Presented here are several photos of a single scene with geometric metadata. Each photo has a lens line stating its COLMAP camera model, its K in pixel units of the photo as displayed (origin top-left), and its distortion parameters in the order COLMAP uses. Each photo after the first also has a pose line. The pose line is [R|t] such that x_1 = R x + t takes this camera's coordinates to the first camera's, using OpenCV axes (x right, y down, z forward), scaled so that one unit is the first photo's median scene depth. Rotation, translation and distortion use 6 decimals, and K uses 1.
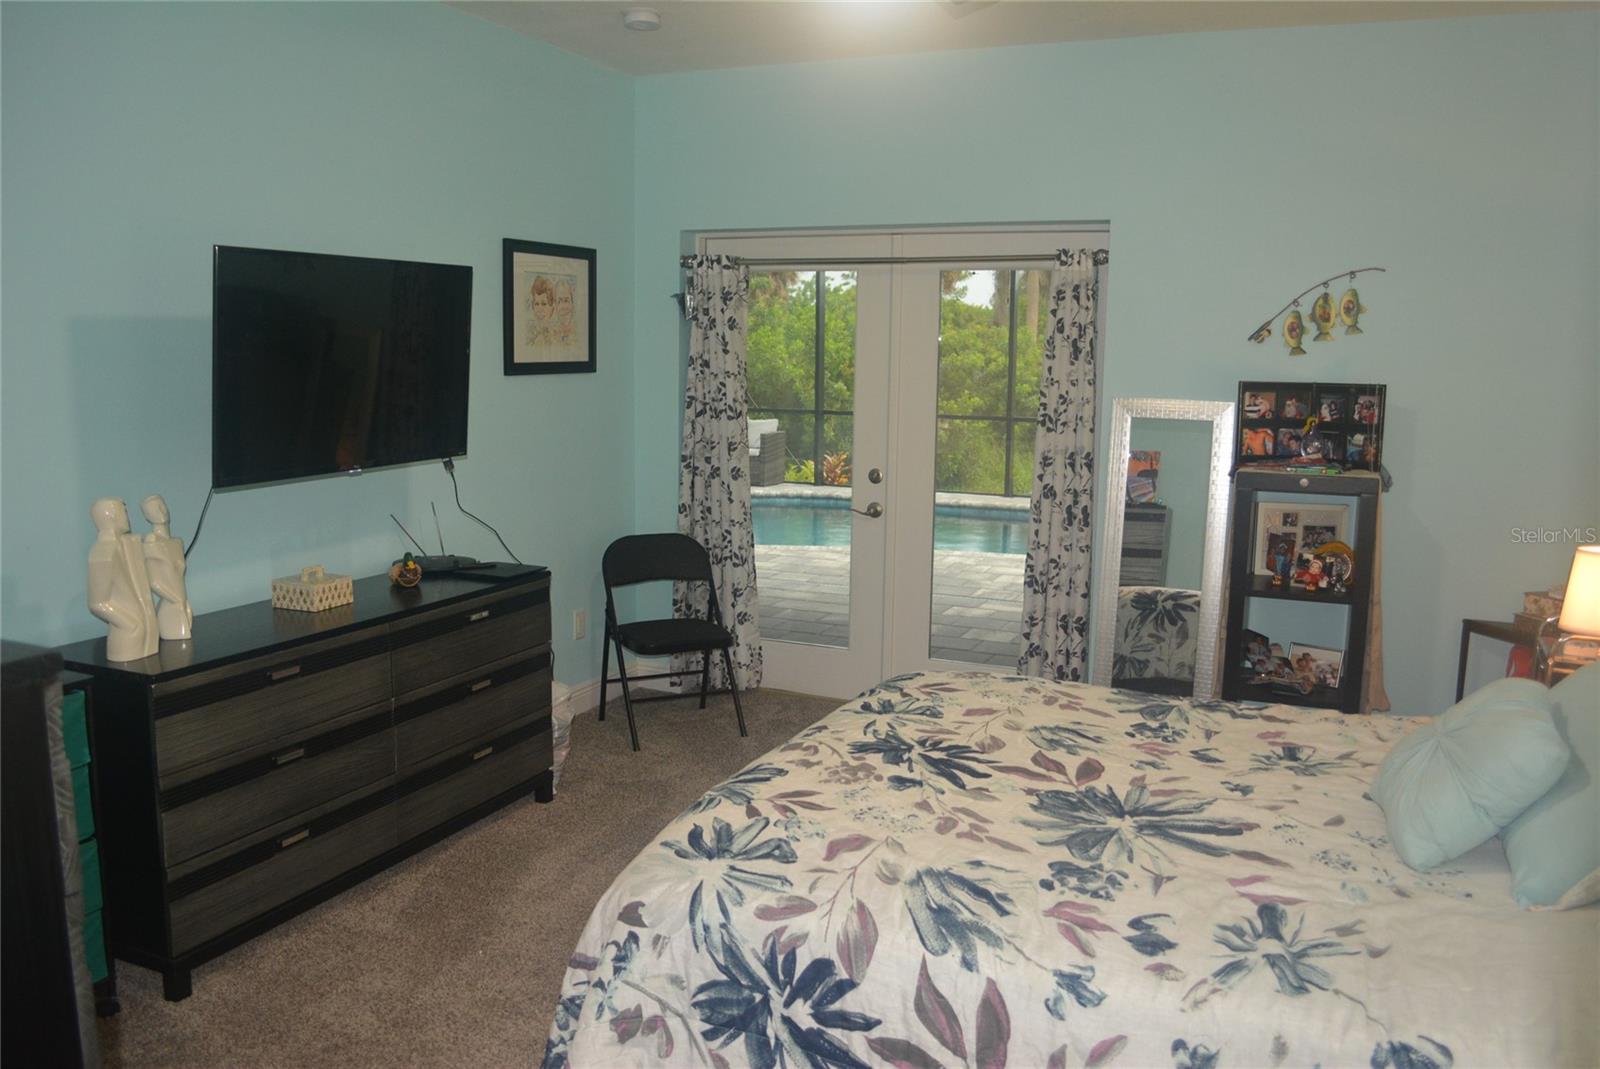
lens RADIAL K [[1266.4, 0, 804.3], [0, 1266.4, 536.3], [0, 0, 1]] dist [-0.077706, 0.000631]
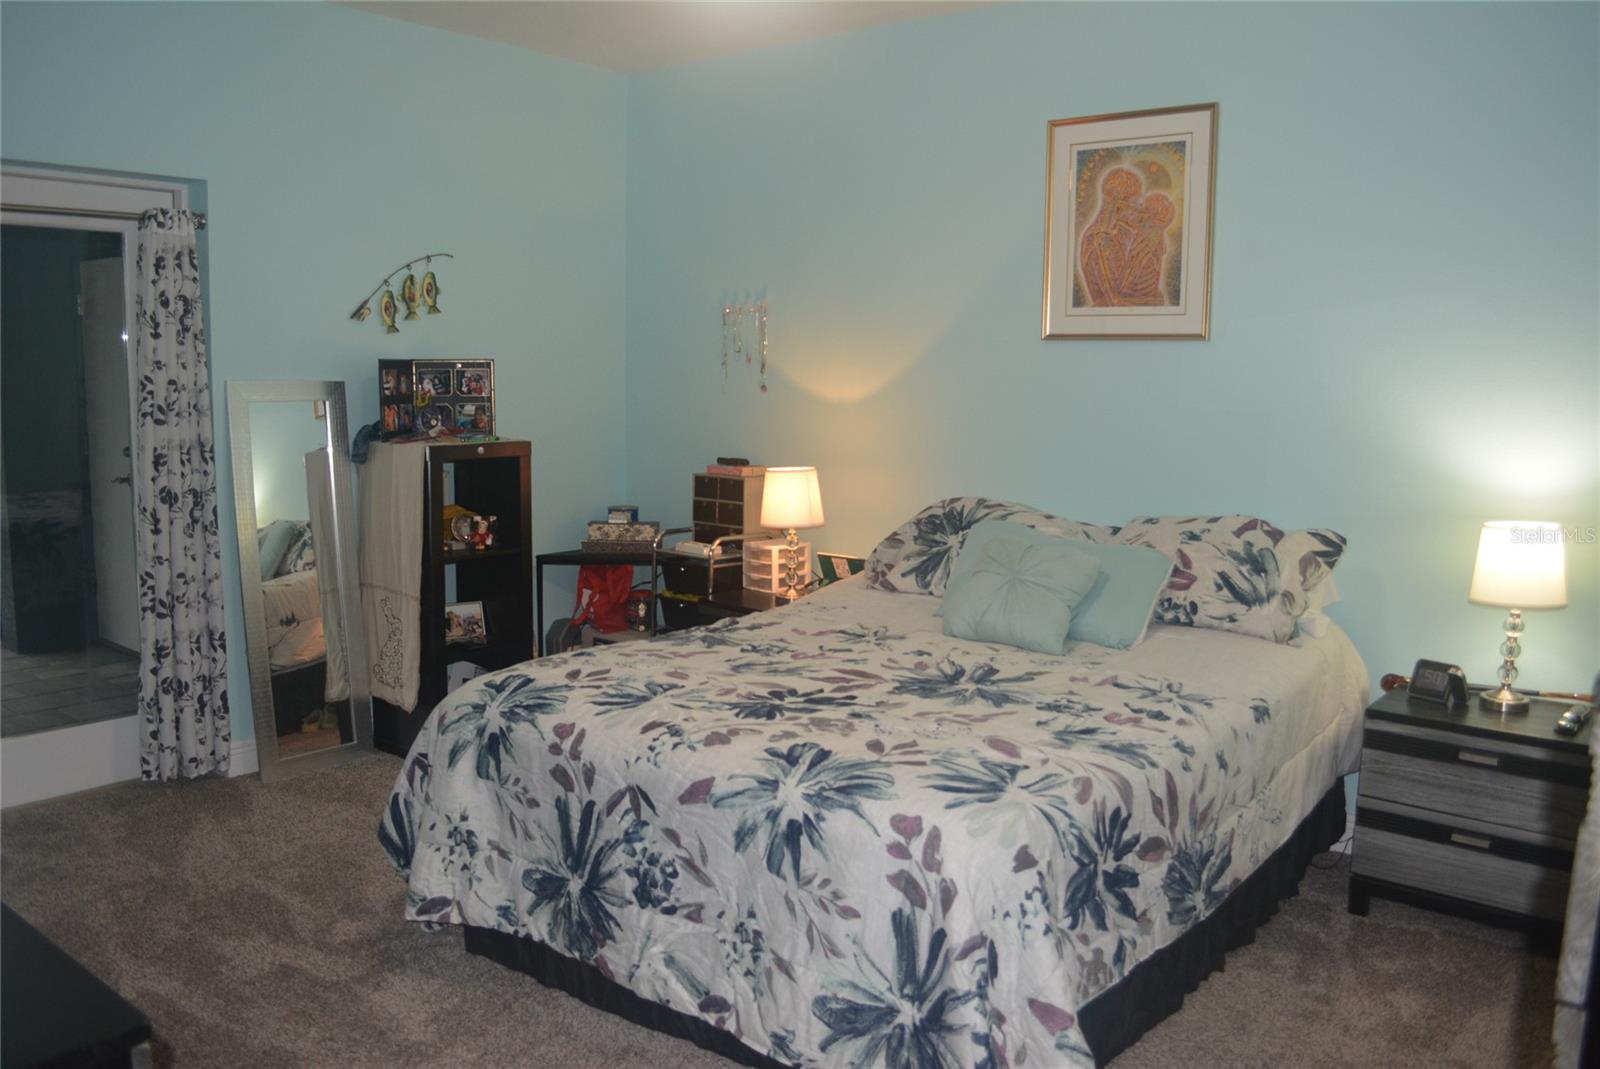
lens RADIAL K [[1266.4, 0, 804.3], [0, 1266.4, 536.3], [0, 0, 1]] dist [-0.077706, 0.000631]
pose [[0.274467, -0.139615, 0.951407, -0.867022], [0.127875, 0.985916, 0.107789, -0.077481], [-0.953056, 0.092076, 0.288454, 0.637967]]
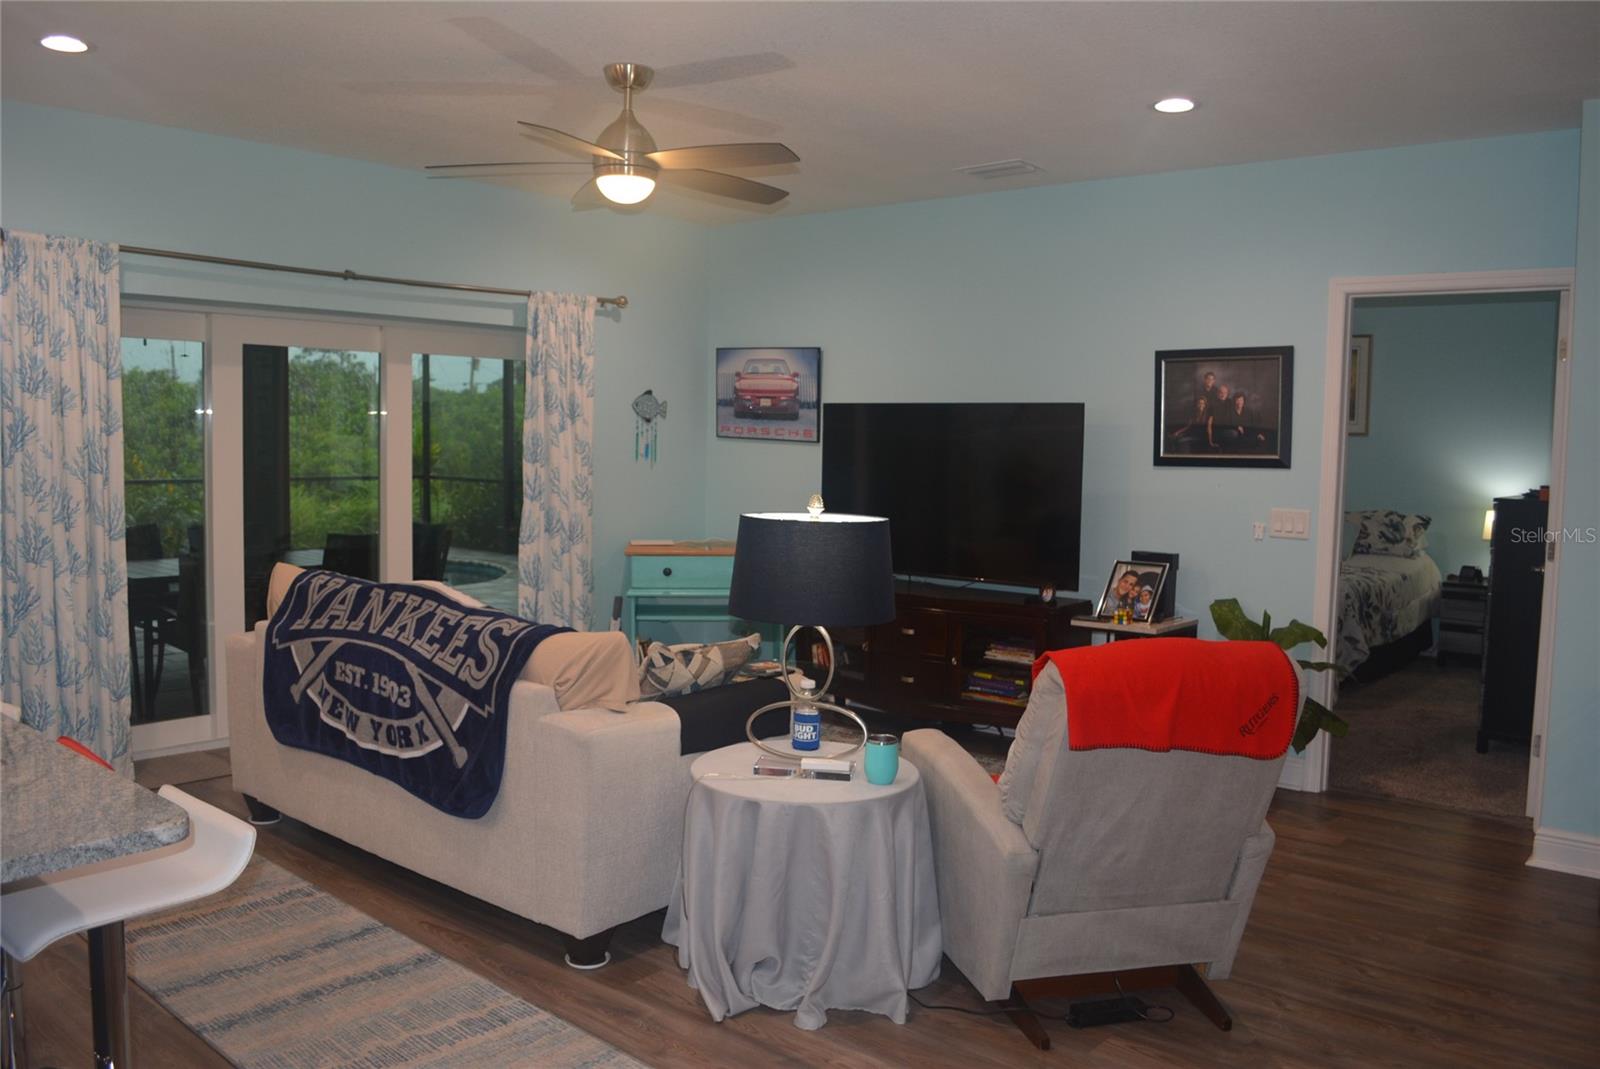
lens RADIAL K [[1266.4, 0, 804.3], [0, 1266.4, 536.3], [0, 0, 1]] dist [-0.077706, 0.000631]
pose [[0.290839, -0.085900, 0.952908, -1.879828], [0.122081, 0.991152, 0.052087, -0.125218], [-0.948952, 0.101183, 0.298752, 0.838048]]
